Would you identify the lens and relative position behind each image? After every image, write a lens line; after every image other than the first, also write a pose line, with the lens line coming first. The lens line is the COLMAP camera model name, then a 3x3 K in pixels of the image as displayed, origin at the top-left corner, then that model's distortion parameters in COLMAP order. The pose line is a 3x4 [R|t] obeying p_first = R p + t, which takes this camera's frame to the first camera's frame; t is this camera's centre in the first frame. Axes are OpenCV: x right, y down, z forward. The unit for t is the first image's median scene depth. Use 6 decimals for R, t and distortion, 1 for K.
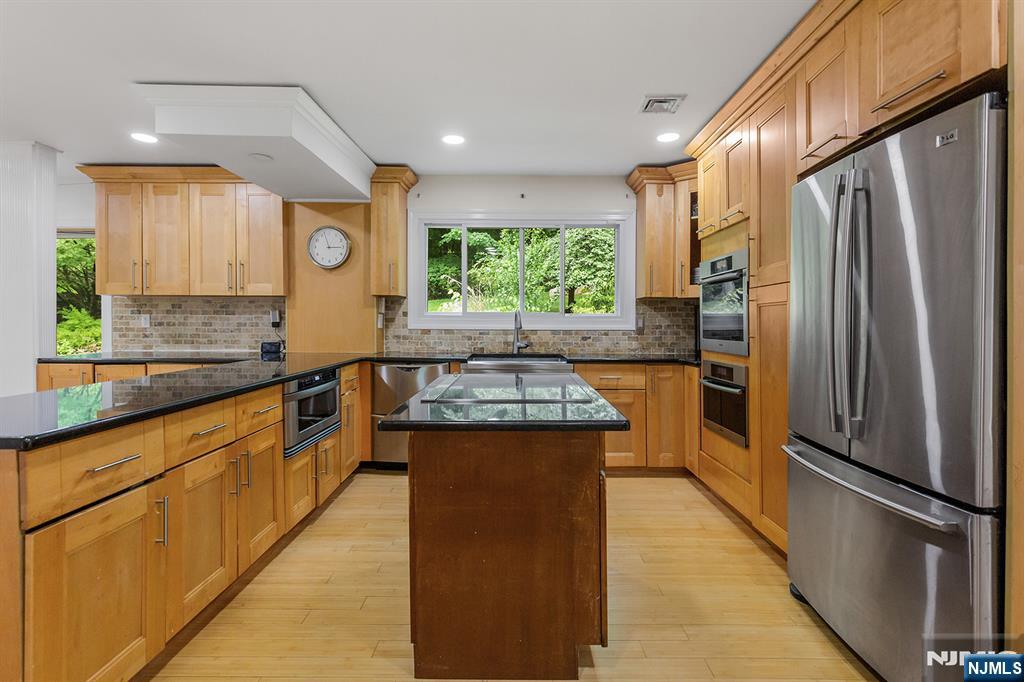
lens RADIAL K [[488.9, 0, 515.7], [0, 488.9, 318.6], [0, 0, 1]] dist [-0.006961, 0.006118]
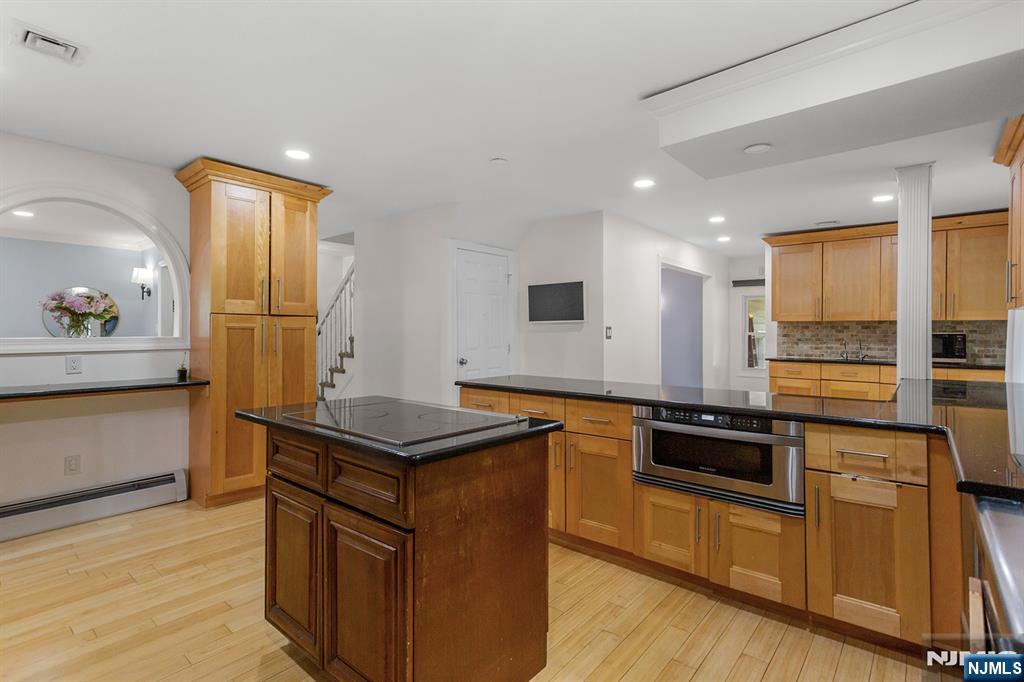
lens RADIAL K [[488.9, 0, 518.6], [0, 488.9, 326.2], [0, 0, 1]] dist [-0.006961, 0.006118]
pose [[-0.653439, -0.012266, -0.756880, 0.273894], [0.000971, 0.999854, -0.017042, -0.009145], [0.756978, -0.011871, -0.653332, 0.904322]]
